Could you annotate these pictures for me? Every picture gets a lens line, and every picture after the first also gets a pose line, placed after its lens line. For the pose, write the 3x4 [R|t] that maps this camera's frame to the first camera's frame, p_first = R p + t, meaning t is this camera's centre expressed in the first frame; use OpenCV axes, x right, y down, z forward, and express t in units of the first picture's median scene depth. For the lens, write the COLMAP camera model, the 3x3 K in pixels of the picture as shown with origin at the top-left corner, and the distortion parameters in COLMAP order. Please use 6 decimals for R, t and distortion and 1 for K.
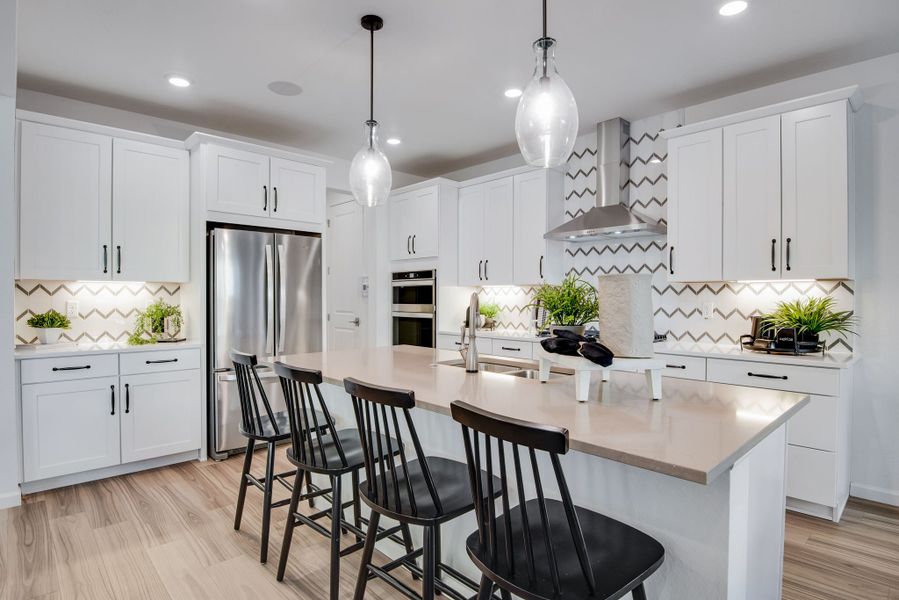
lens RADIAL K [[471.4, 0, 445.3], [0, 471.4, 302.8], [0, 0, 1]] dist [-0.033282, -0.003357]
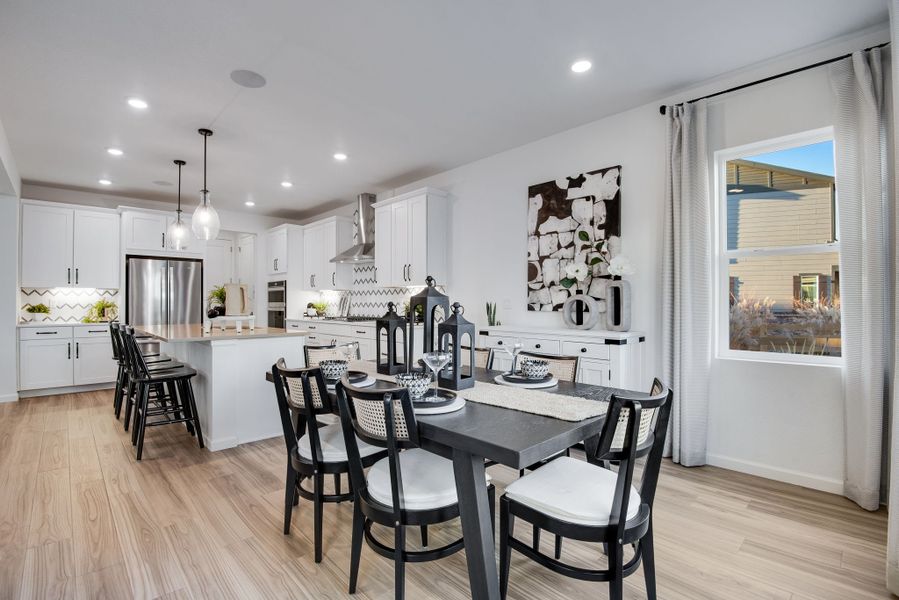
lens RADIAL K [[414.1, 0, 454.6], [0, 414.1, 306.6], [0, 0, 1]] dist [-0.033664, -0.008025]
pose [[0.999798, -0.002313, 0.019960, 0.752487], [0.002349, 0.999996, -0.001789, 0.033518], [-0.019956, 0.001836, 0.999799, -0.603264]]
